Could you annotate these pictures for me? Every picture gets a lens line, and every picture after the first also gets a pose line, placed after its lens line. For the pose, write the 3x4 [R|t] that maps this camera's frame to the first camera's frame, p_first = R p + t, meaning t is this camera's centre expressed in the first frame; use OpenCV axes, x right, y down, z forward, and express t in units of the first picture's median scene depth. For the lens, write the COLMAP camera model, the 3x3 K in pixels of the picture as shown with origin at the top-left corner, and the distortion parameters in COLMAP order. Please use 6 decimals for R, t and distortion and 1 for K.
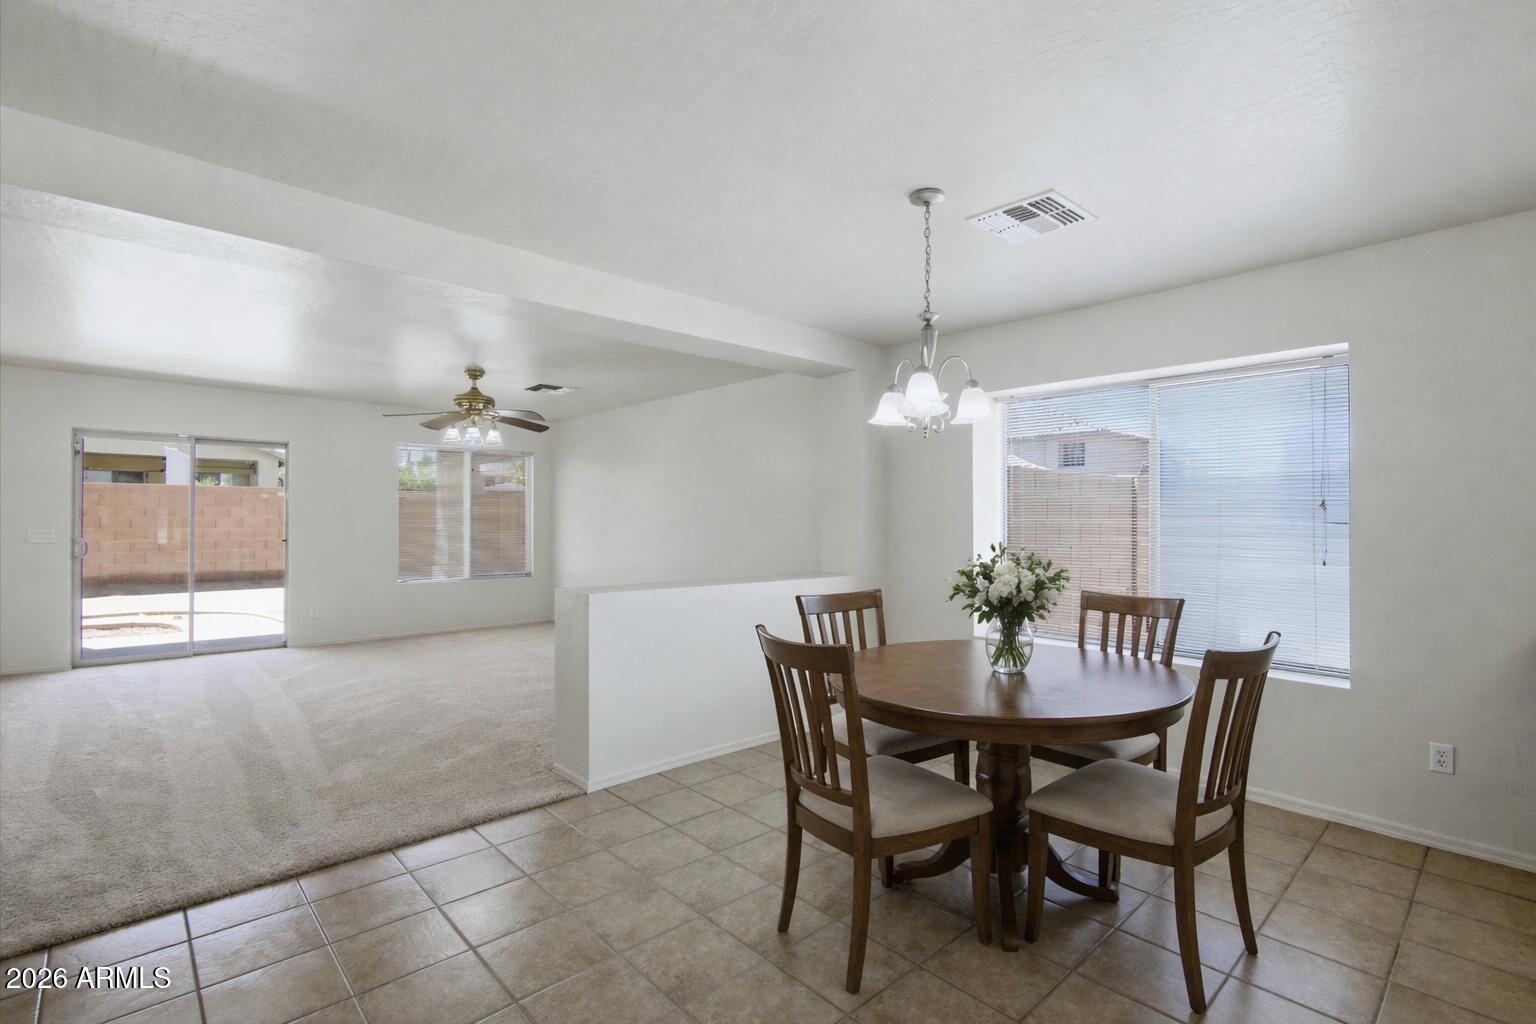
lens RADIAL K [[723.9, 0, 767.8], [0, 723.9, 521.8], [0, 0, 1]] dist [0.003712, 0.004657]
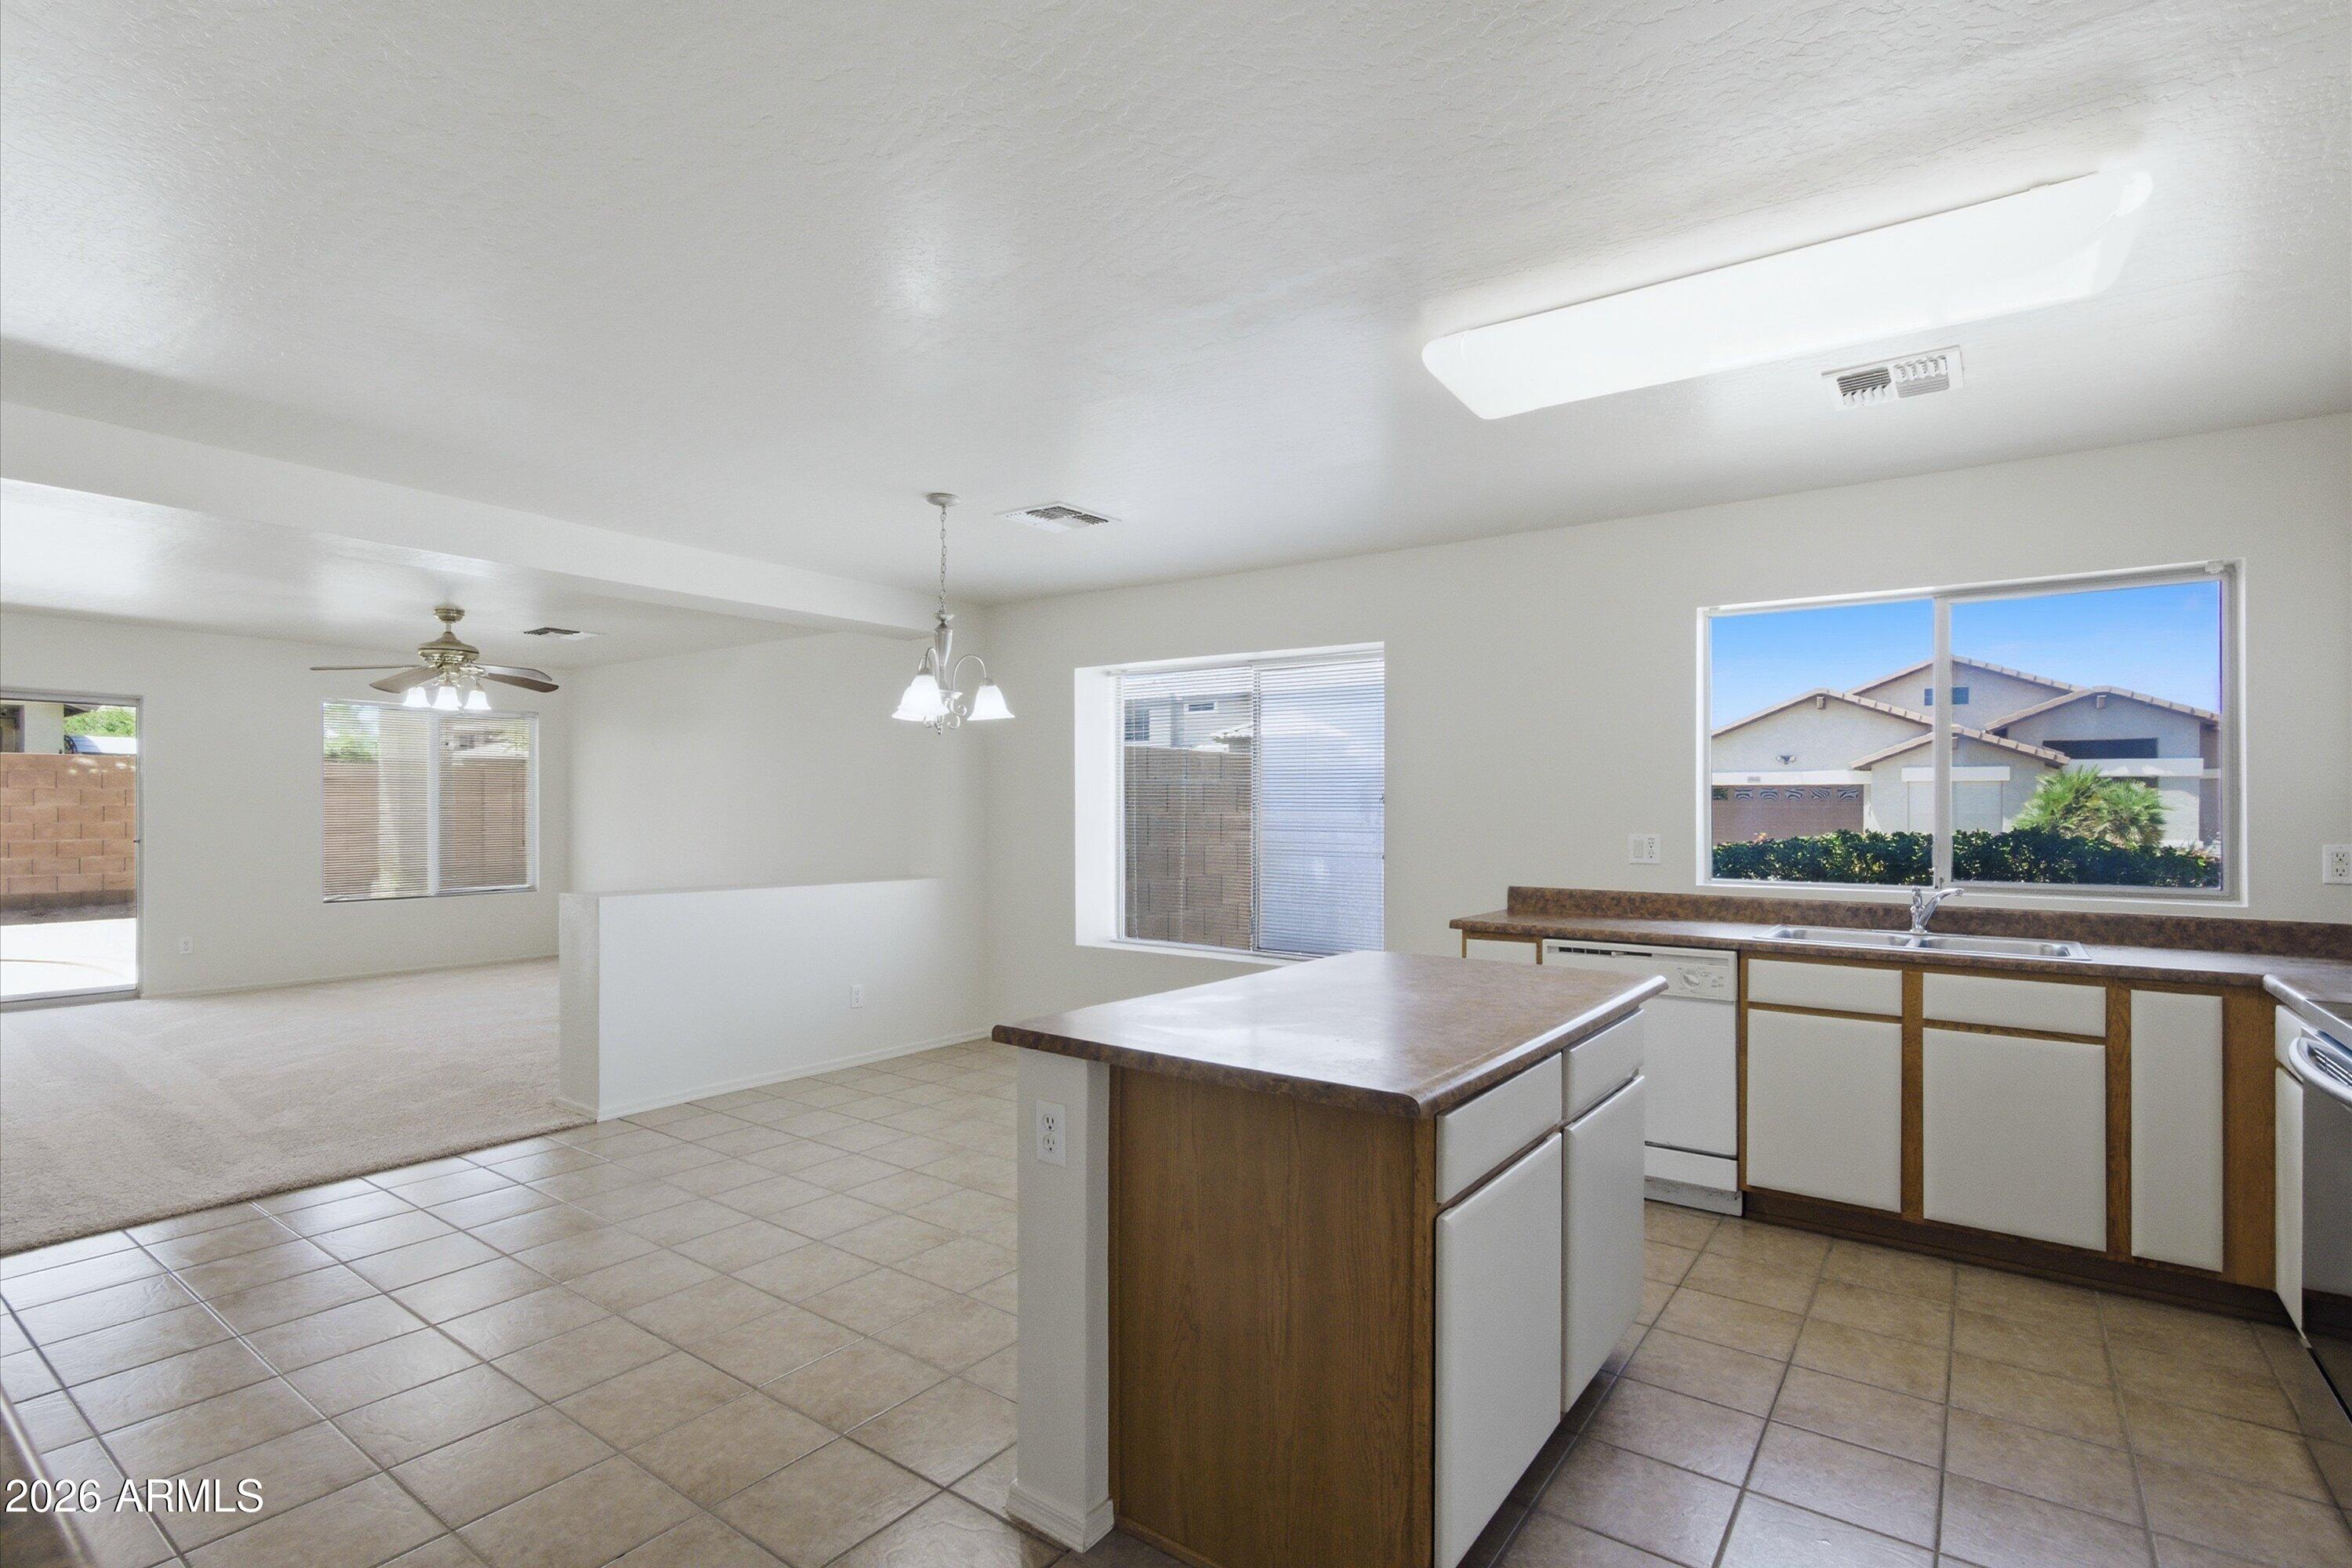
lens RADIAL K [[1108.4, 0, 1160.5], [0, 1108.4, 803.5], [0, 0, 1]] dist [0.003712, 0.004657]
pose [[0.981642, -0.002739, 0.190711, 0.094125], [0.003301, 0.999991, -0.002629, -0.005067], [-0.190702, 0.003210, 0.981643, -0.258068]]
